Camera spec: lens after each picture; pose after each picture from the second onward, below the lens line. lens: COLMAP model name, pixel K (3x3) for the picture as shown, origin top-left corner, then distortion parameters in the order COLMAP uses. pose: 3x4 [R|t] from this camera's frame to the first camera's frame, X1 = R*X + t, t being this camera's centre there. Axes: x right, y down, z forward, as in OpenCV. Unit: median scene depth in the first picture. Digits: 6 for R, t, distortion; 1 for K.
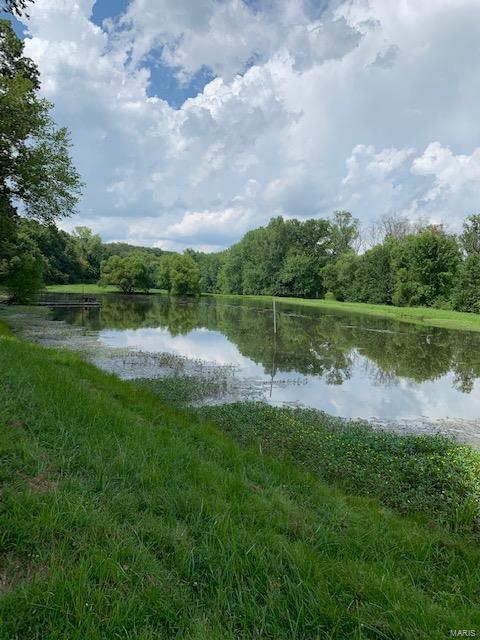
lens RADIAL K [[488.8, 0, 241.3], [0, 488.8, 319.0], [0, 0, 1]] dist [0.004634, -0.001433]
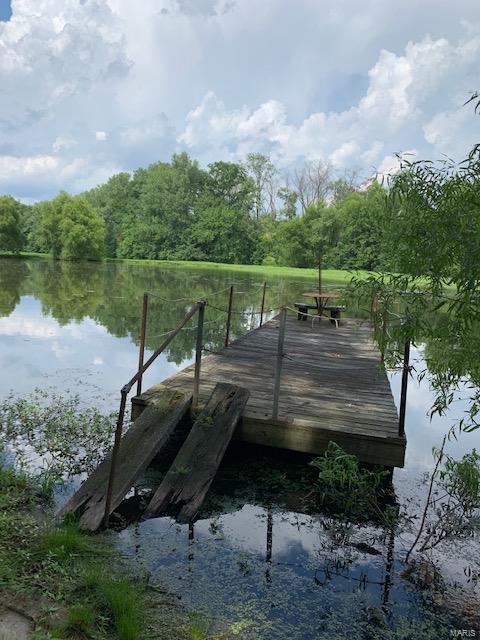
lens RADIAL K [[488.8, 0, 238.4], [0, 488.8, 322.0], [0, 0, 1]] dist [0.004634, -0.001433]
pose [[0.934932, -0.041651, 0.352374, -0.153266], [0.011333, 0.996085, 0.087670, -0.021408], [-0.354646, -0.077971, 0.931744, 0.320998]]
